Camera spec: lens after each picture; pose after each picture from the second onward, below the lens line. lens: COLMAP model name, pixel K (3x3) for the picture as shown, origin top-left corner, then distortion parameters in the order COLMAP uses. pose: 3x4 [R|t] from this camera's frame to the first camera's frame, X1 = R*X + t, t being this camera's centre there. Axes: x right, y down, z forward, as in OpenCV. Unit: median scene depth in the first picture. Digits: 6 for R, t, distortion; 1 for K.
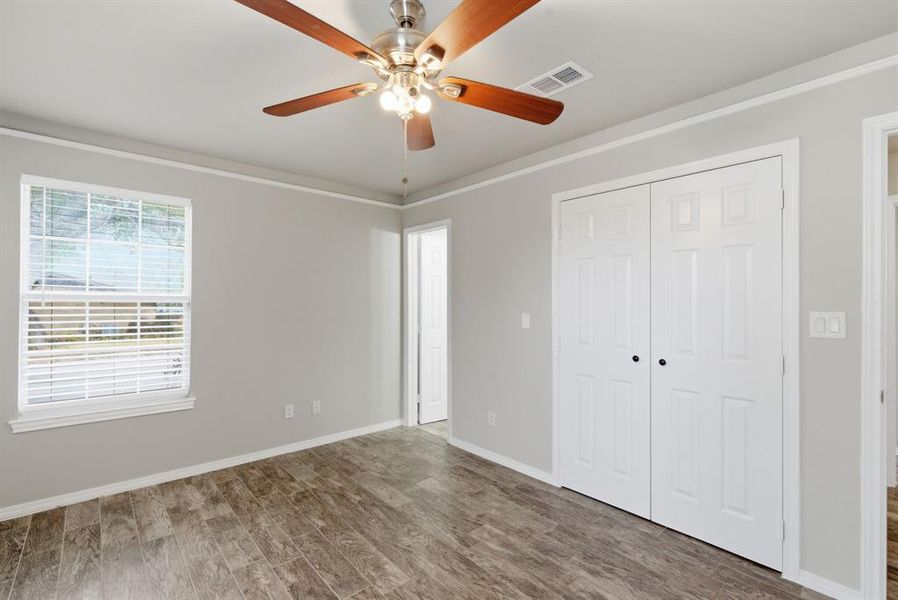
lens RADIAL K [[412.3, 0, 447.5], [0, 412.3, 303.2], [0, 0, 1]] dist [0.008565, -0.002458]
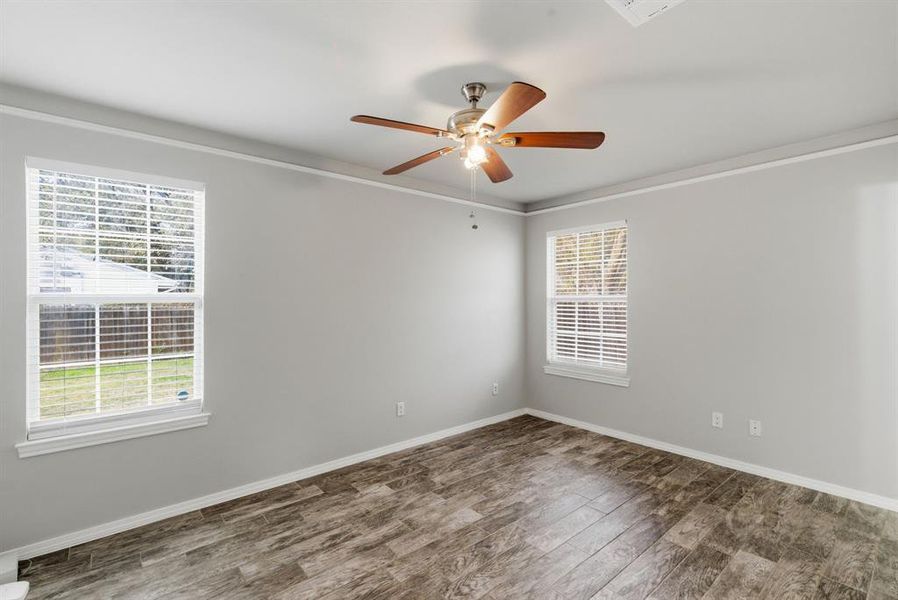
lens RADIAL K [[412.3, 0, 448.1], [0, 412.3, 297.6], [0, 0, 1]] dist [0.008565, -0.002458]
pose [[-0.016389, -0.012520, -0.999787, 0.681457], [-0.002563, 0.999919, -0.012479, 0.000781], [0.999862, 0.002358, -0.016420, 0.502486]]
